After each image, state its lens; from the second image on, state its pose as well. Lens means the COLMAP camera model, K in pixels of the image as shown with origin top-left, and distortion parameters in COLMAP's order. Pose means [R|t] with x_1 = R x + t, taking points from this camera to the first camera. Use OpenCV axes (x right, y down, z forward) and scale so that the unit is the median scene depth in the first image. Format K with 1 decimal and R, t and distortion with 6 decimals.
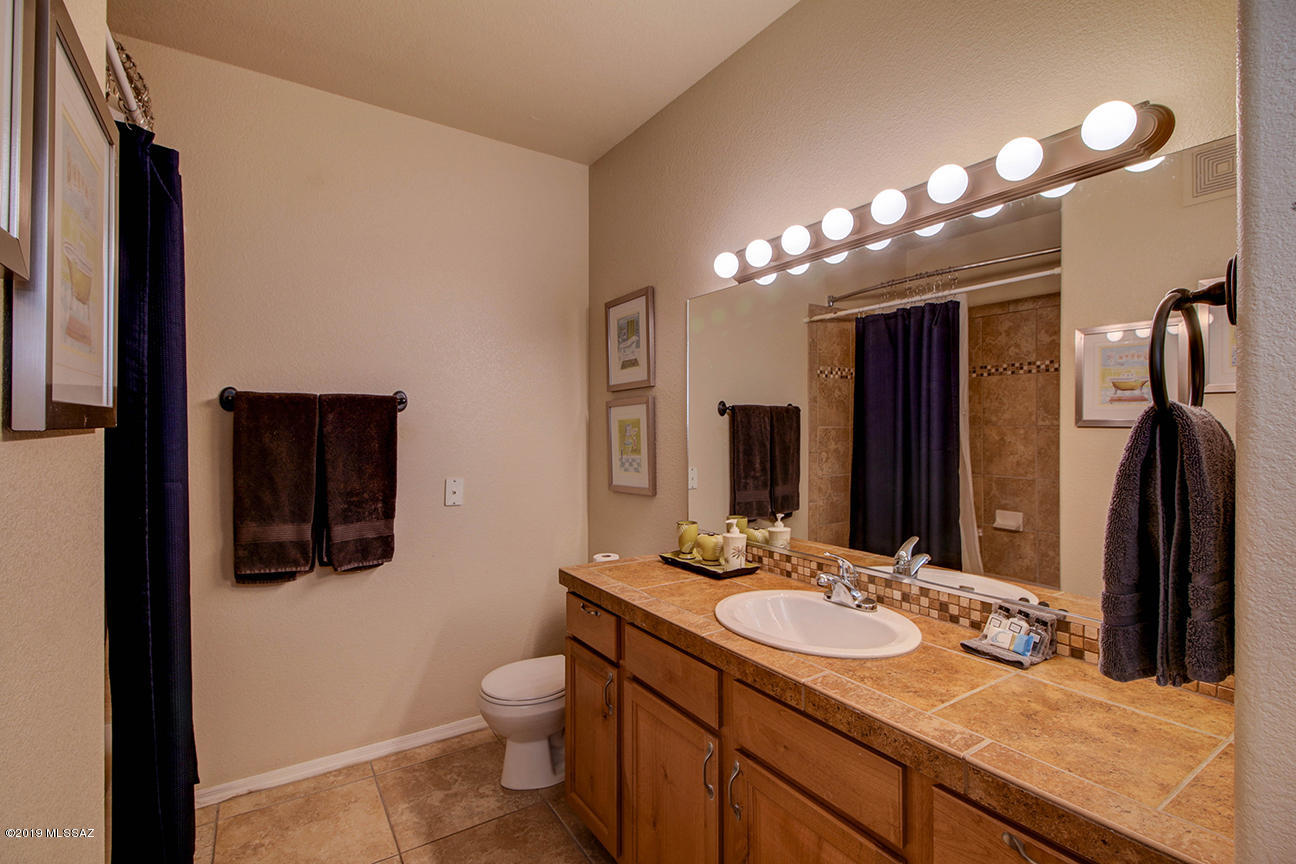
lens RADIAL K [[589.9, 0, 641.9], [0, 589.9, 427.0], [0, 0, 1]] dist [0.023436, -0.011158]
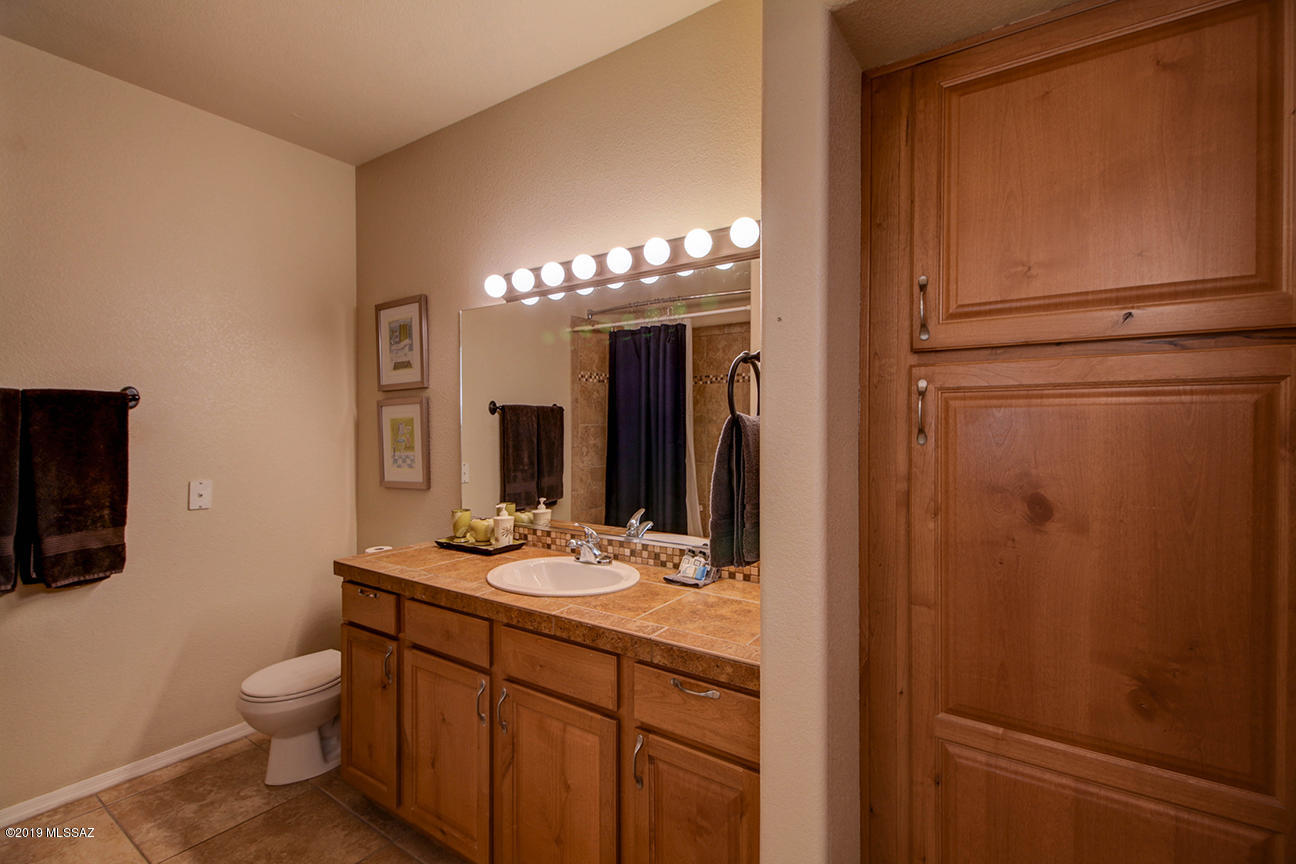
lens RADIAL K [[589.9, 0, 641.9], [0, 589.9, 428.3], [0, 0, 1]] dist [0.023436, -0.011158]
pose [[0.927785, -0.003899, 0.373095, -0.022602], [0.001003, 0.999968, 0.007954, -0.003245], [-0.373114, -0.007005, 0.927759, -0.167619]]
